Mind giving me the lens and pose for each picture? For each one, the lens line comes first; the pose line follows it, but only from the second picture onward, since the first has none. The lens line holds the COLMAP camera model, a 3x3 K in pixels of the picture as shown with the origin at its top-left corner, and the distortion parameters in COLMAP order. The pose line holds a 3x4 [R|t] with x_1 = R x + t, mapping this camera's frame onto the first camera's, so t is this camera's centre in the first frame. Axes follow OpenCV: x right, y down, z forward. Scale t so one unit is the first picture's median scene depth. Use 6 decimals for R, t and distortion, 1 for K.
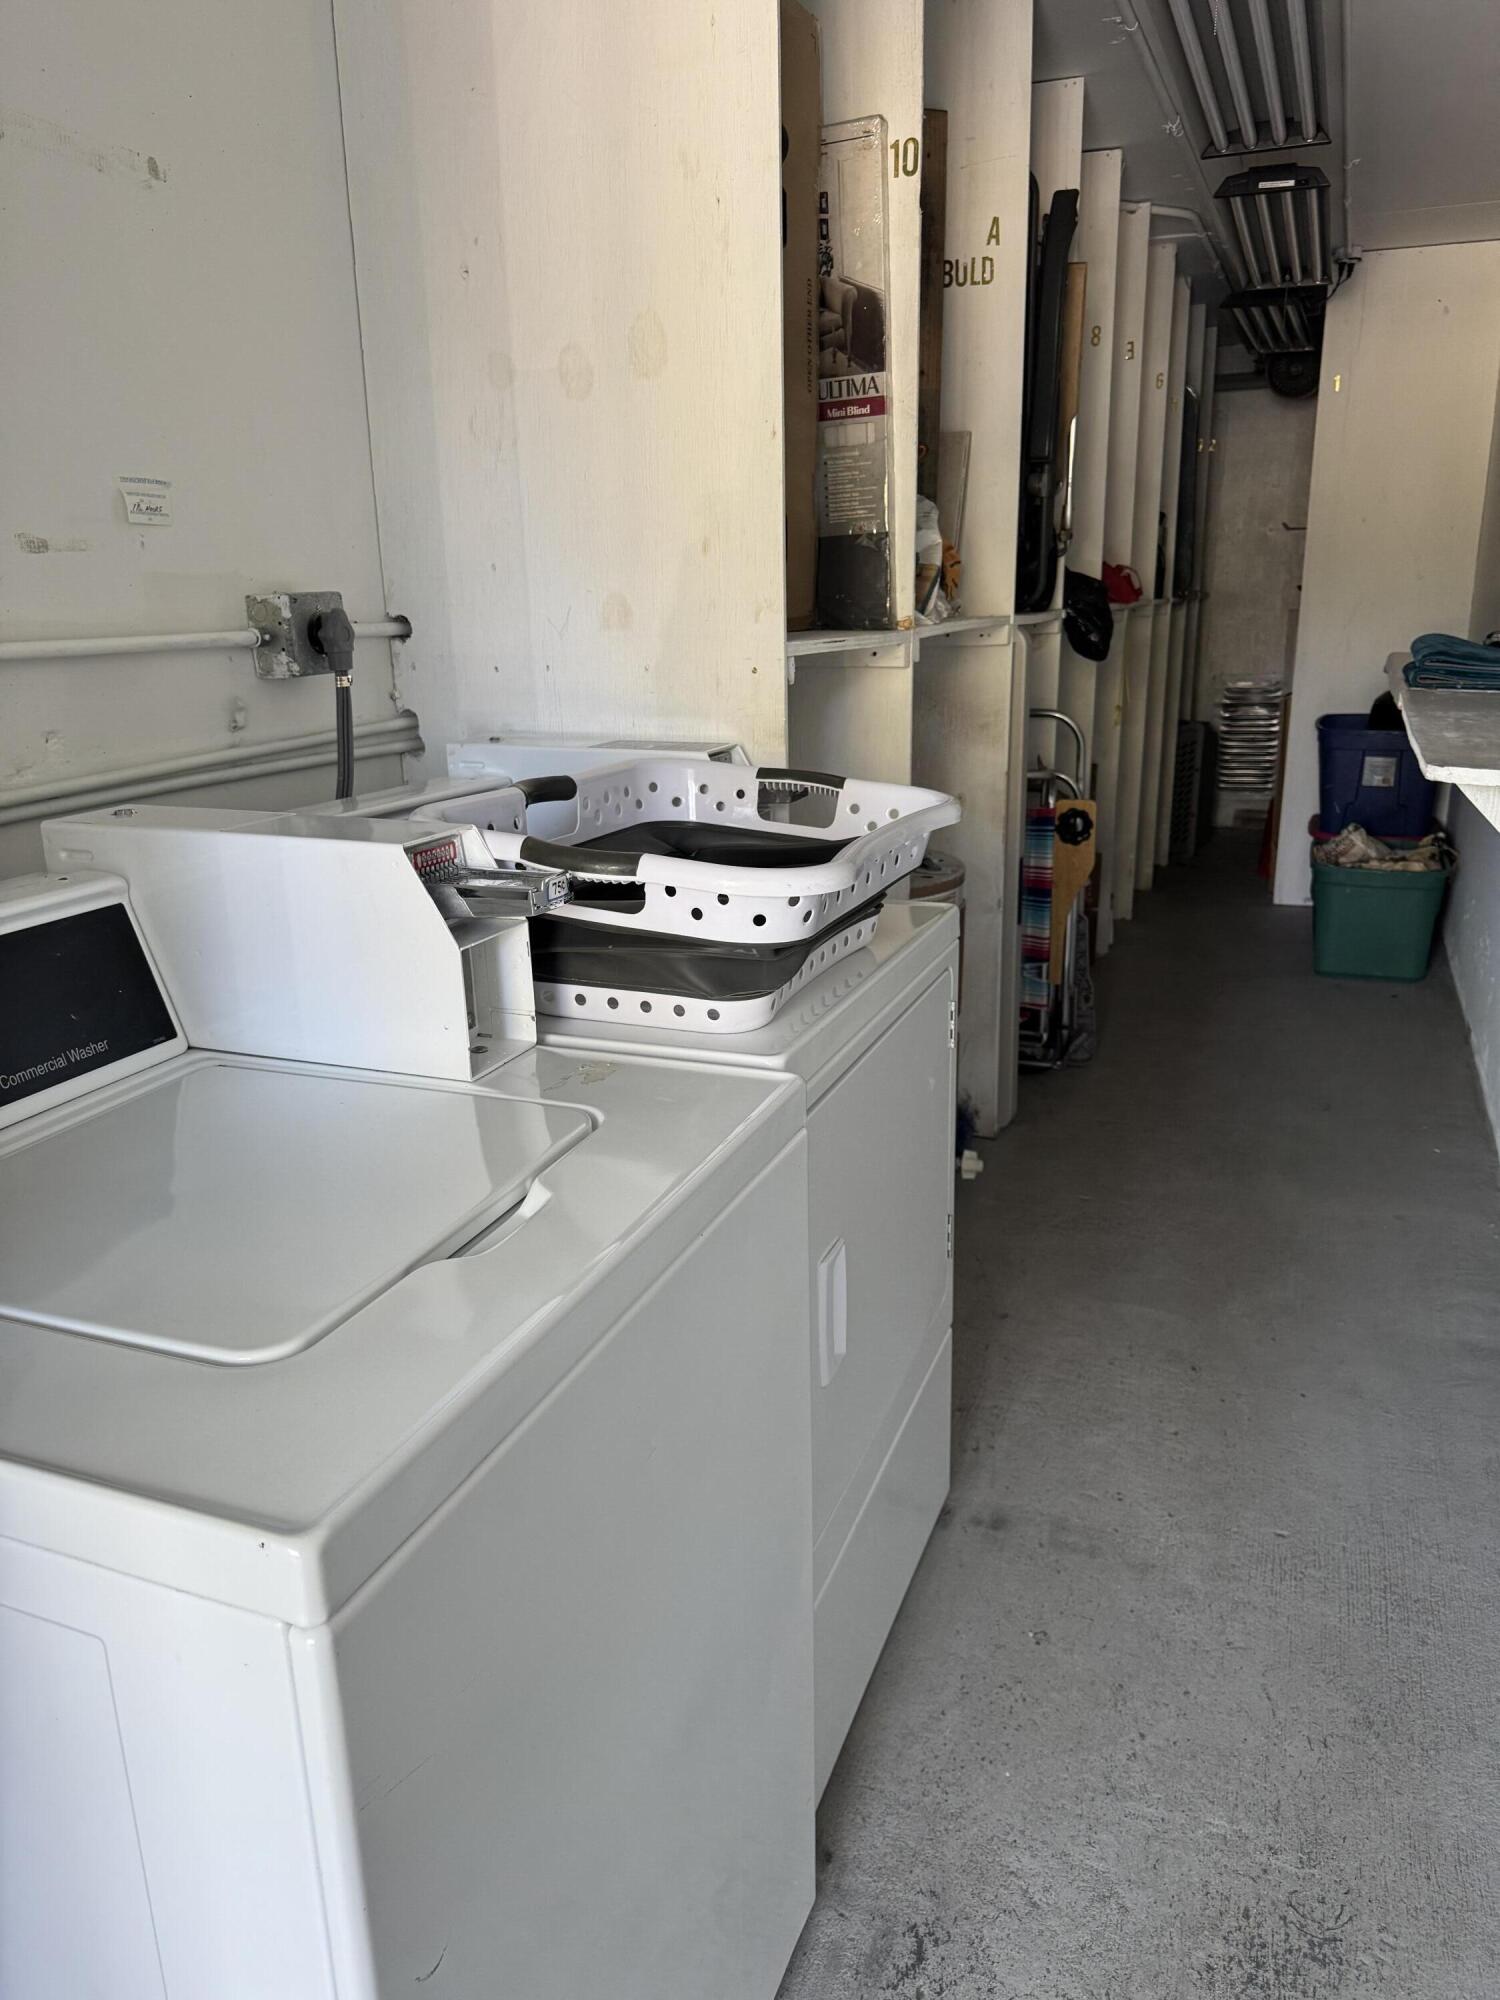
lens RADIAL K [[1413.4, 0, 755.2], [0, 1413.4, 1000.8], [0, 0, 1]] dist [0.032776, -0.020559]
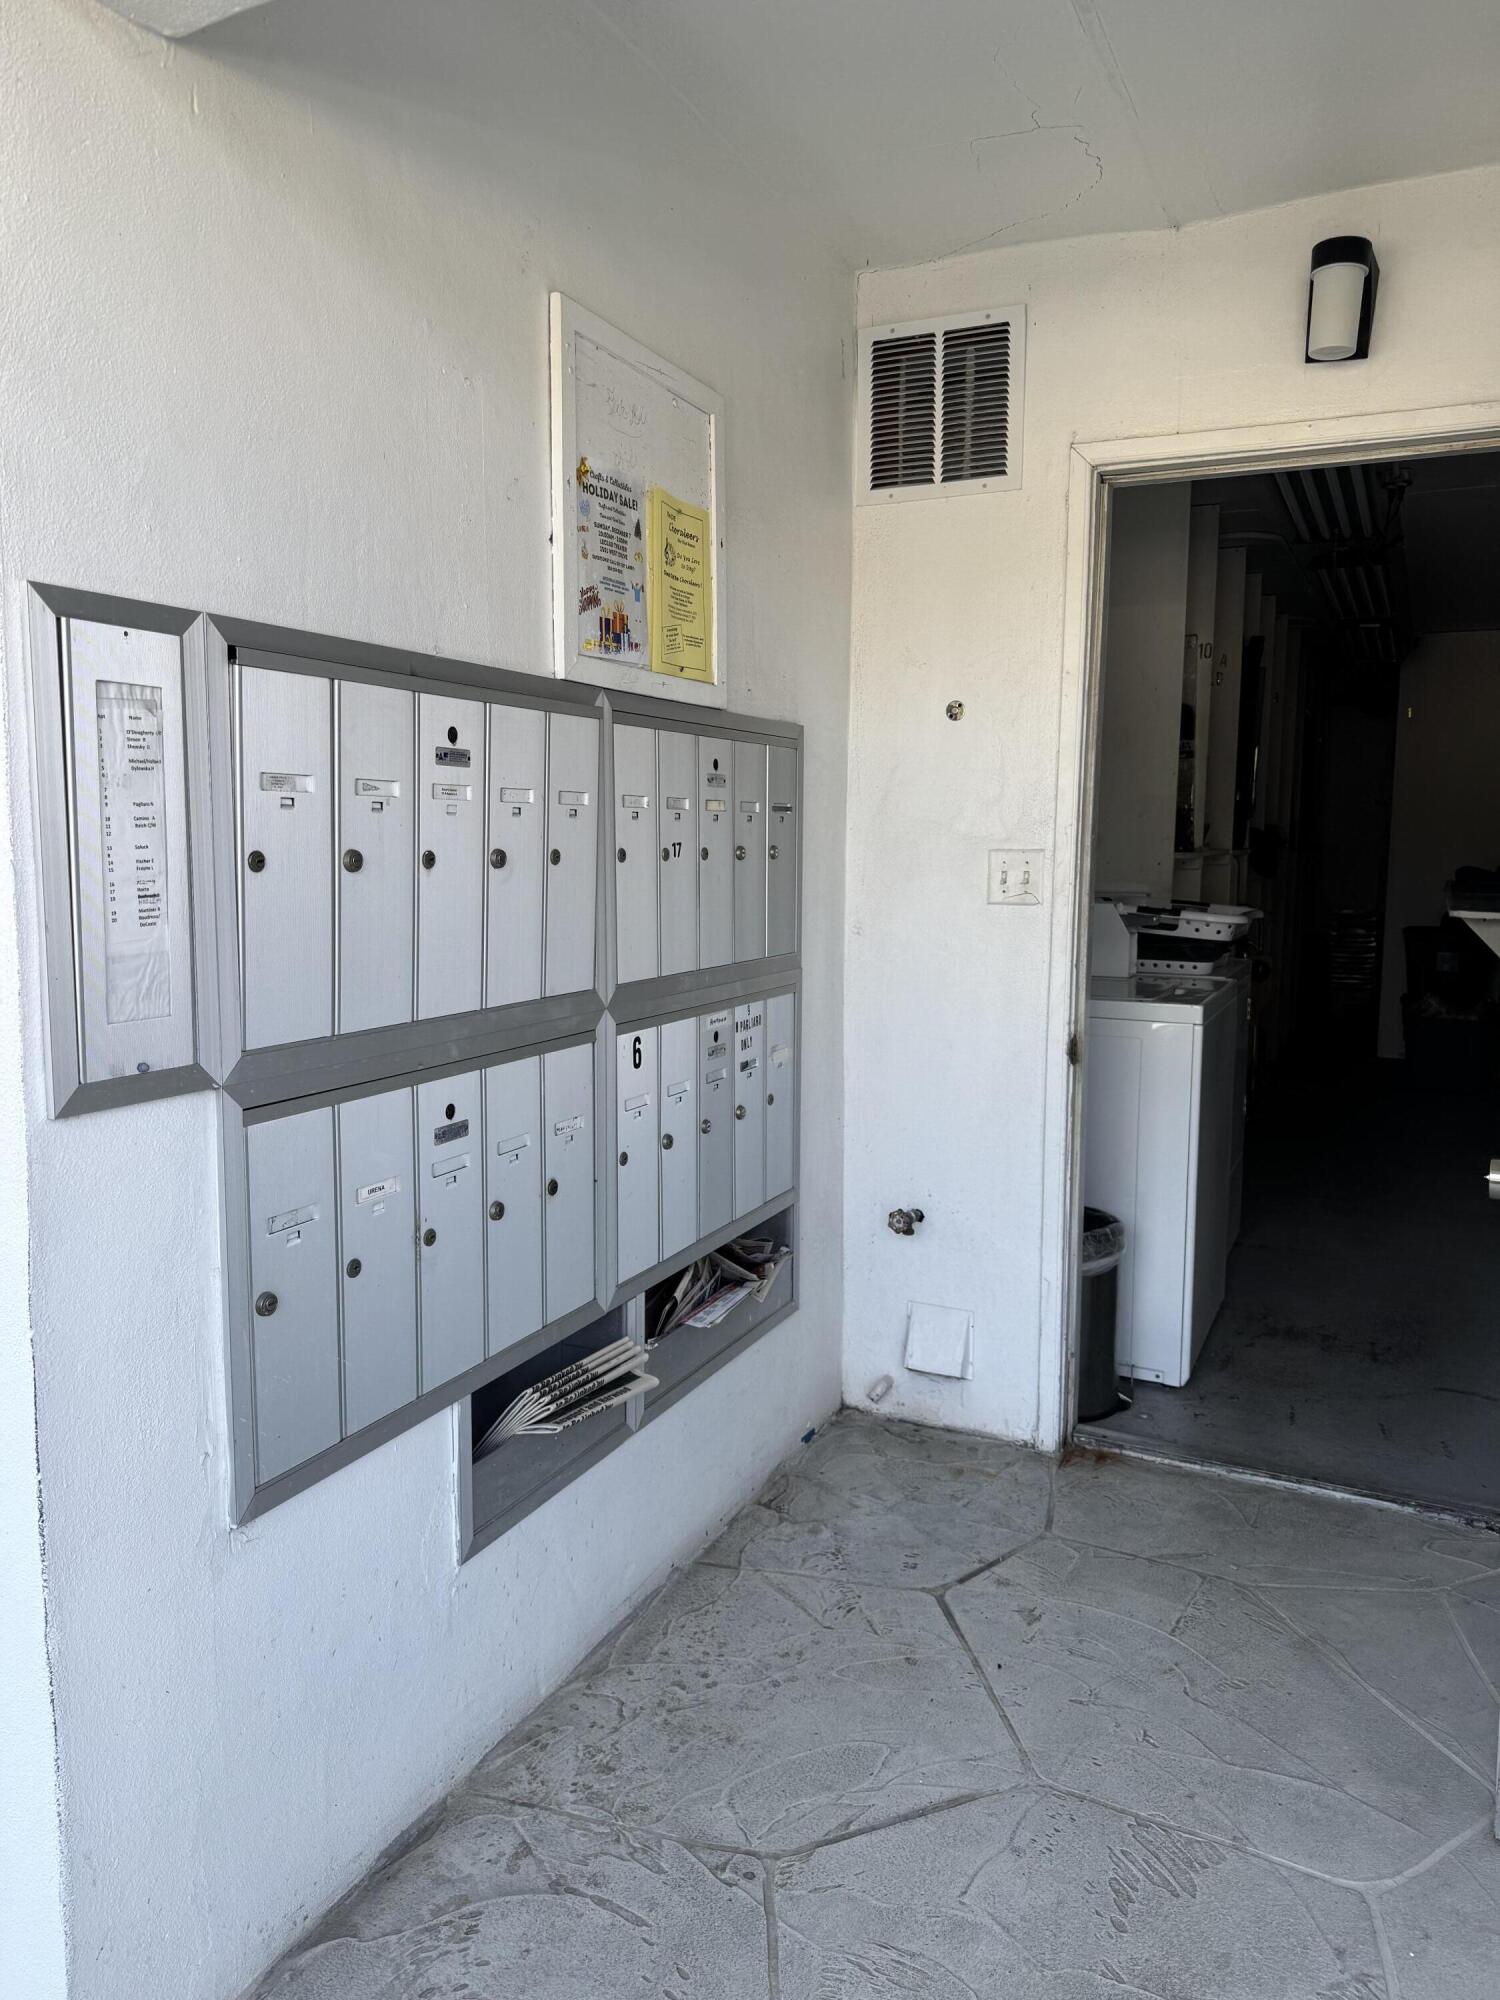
lens RADIAL K [[1413.4, 0, 748.7], [0, 1413.4, 998.8], [0, 0, 1]] dist [0.032776, -0.020559]
pose [[0.997469, 0.032701, -0.063143, -0.272482], [-0.042717, 0.985462, -0.164436, 0.212702], [0.056848, 0.166717, 0.984365, -0.696856]]
